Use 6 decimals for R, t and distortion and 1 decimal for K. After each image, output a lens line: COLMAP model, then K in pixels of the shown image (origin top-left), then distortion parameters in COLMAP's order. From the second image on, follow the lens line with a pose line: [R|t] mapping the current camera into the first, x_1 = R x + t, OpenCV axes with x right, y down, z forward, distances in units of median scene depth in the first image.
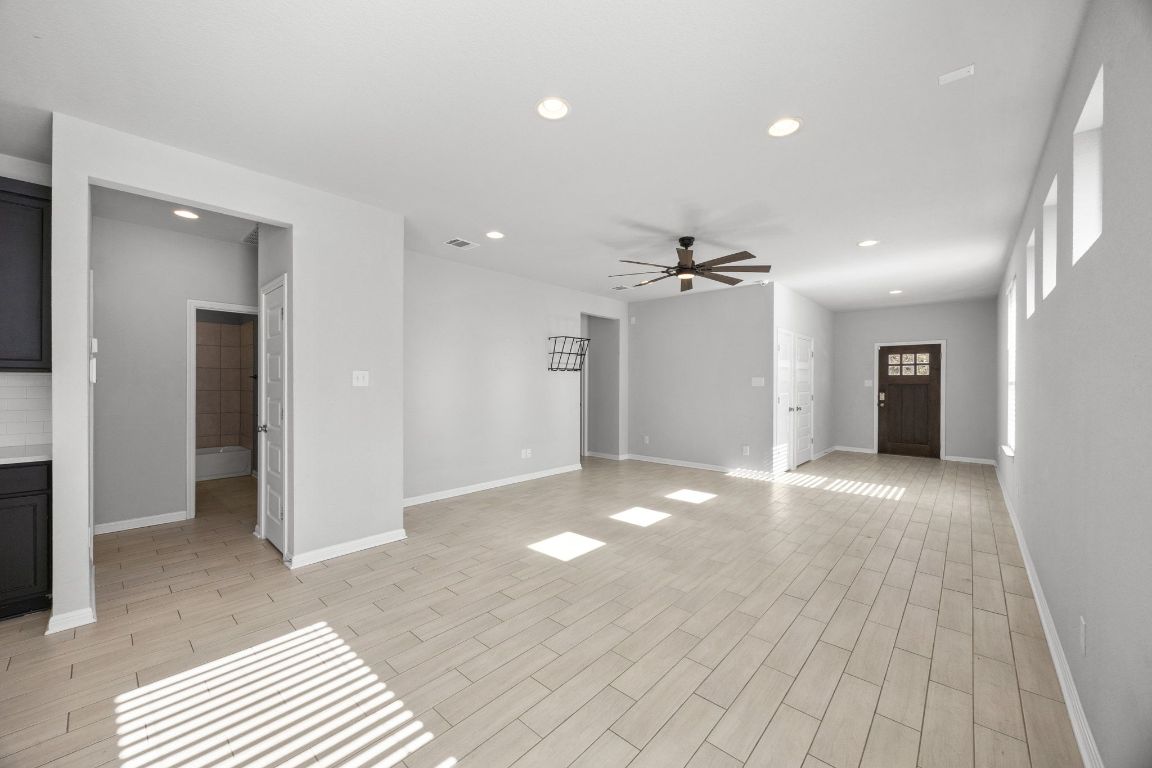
lens RADIAL K [[436.2, 0, 573.1], [0, 436.2, 383.1], [0, 0, 1]] dist [0.001408, 0.000162]
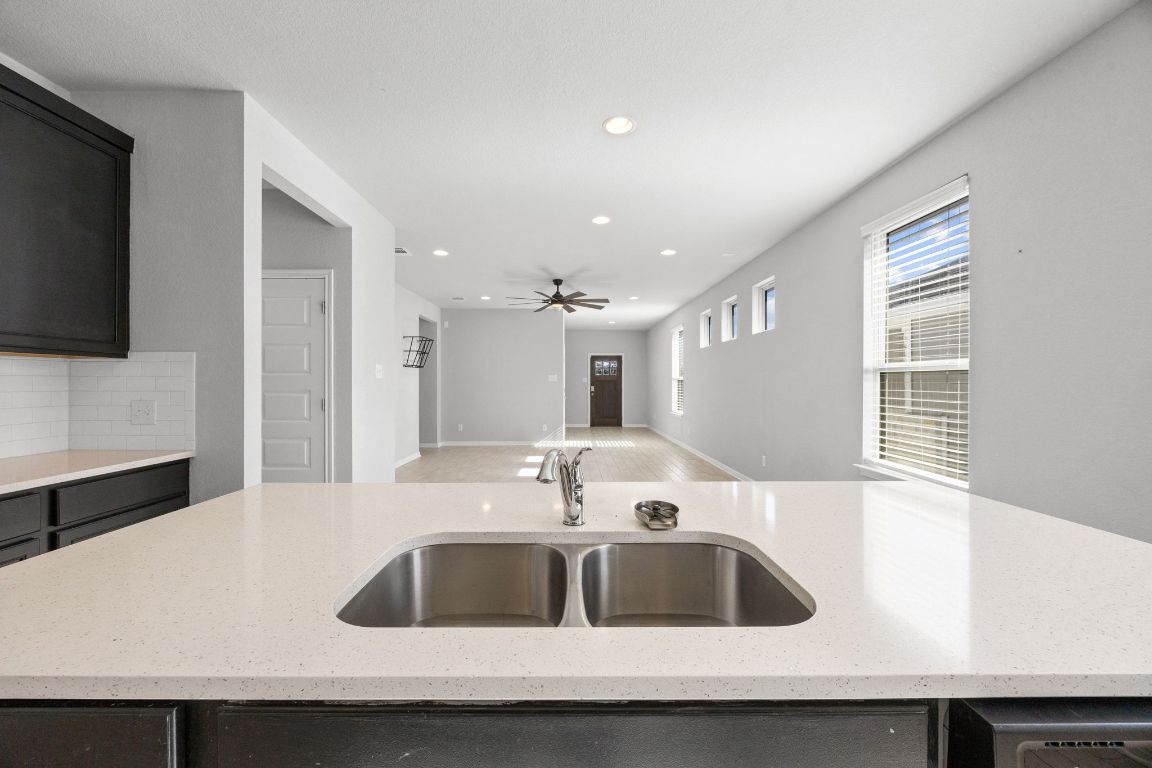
lens RADIAL K [[436.2, 0, 573.1], [0, 436.2, 383.1], [0, 0, 1]] dist [0.001408, 0.000162]
pose [[0.736314, -0.003608, 0.676630, -0.380584], [0.002937, 0.999993, 0.002137, 0.008287], [-0.676634, 0.000414, 0.736320, -0.065917]]
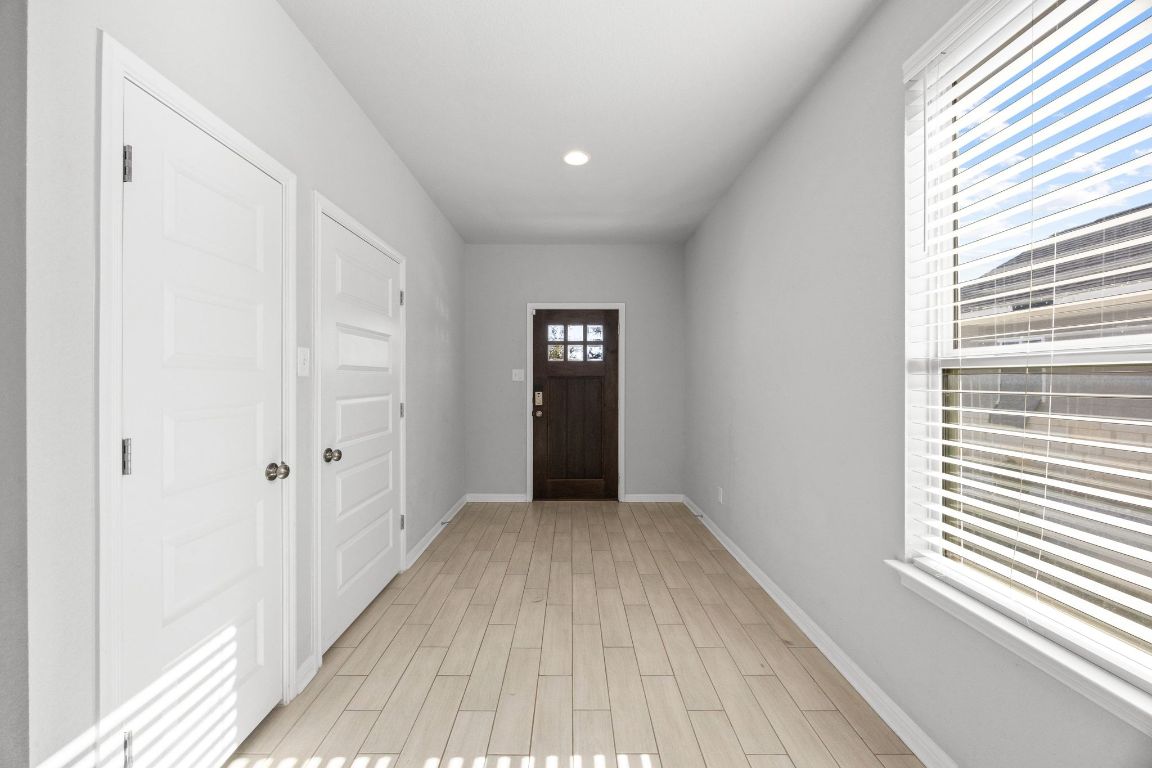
lens RADIAL K [[460.1, 0, 576.0], [0, 460.1, 384.0], [0, 0, 1]] dist [0.000685, 0.000057]
pose [[0.740204, -0.007749, 0.672337, 0.367838], [0.000424, 0.999939, 0.011059, 0.005757], [-0.672382, -0.007901, 0.740162, 0.563599]]
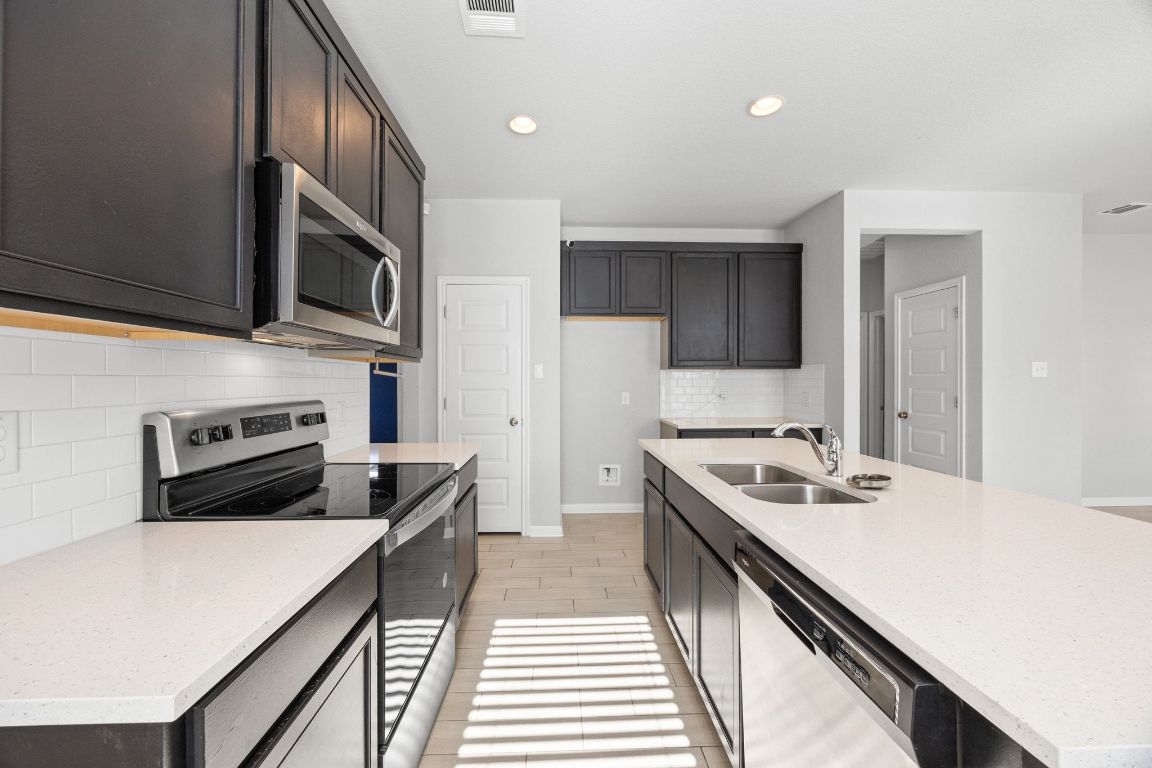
lens RADIAL K [[436.2, 0, 573.1], [0, 436.2, 383.1], [0, 0, 1]] dist [0.001408, 0.000162]
pose [[0.695509, -0.002749, -0.718513, -0.221489], [0.002772, 0.999996, -0.001142, 0.008836], [0.718512, -0.001198, 0.695513, -0.202705]]
